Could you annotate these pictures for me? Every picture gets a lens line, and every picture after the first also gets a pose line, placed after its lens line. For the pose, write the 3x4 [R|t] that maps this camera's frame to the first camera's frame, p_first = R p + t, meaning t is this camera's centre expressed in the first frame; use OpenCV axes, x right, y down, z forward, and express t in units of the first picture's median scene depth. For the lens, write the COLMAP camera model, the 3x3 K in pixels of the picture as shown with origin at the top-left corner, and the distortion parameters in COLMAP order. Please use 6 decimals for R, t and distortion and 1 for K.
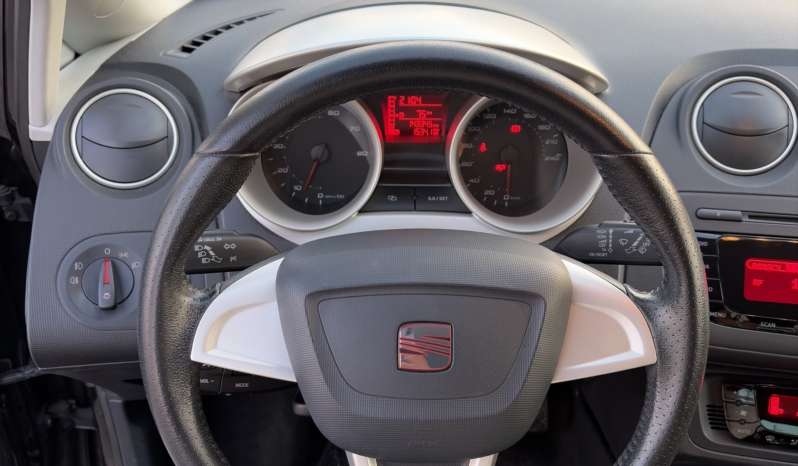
lens RADIAL K [[824.0, 0, 399.0], [0, 824.0, 233.0], [0, 0, 1]] dist [-0.001308, -0.019799]
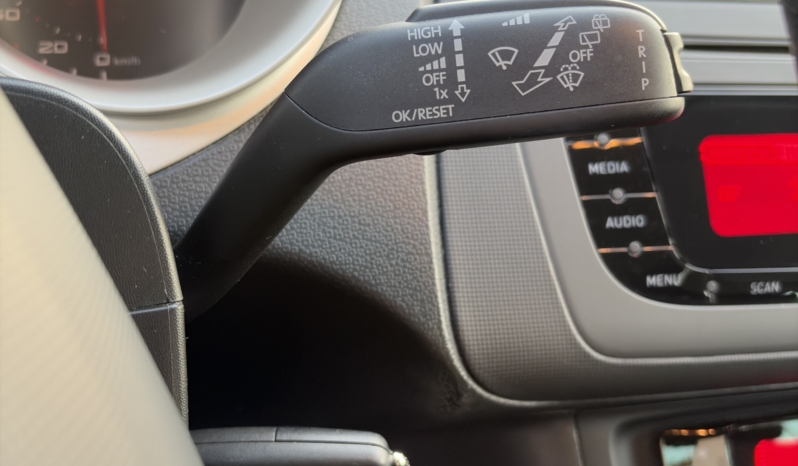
lens RADIAL K [[840.2, 0, 399.0], [0, 840.2, 233.0], [0, 0, 1]] dist [0.027322, -0.010499]
pose [[0.909278, -0.106498, 0.402332, 0.099037], [0.117687, 0.993046, -0.003114, 0.060177], [-0.399203, 0.050181, 0.915488, 0.653827]]
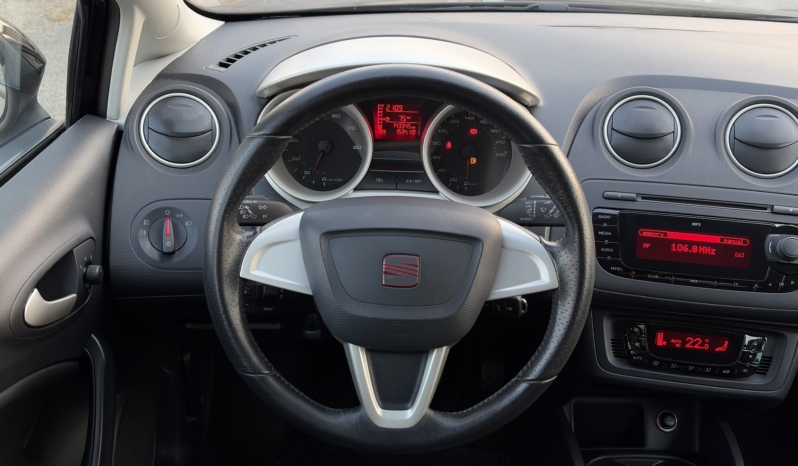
lens RADIAL K [[840.2, 0, 399.0], [0, 840.2, 233.0], [0, 0, 1]] dist [0.027322, -0.010499]
pose [[0.999594, 0.021272, 0.018981, -0.000281], [-0.020819, 0.999501, -0.023744, 0.078472], [-0.019476, 0.023339, 0.999538, -0.377164]]
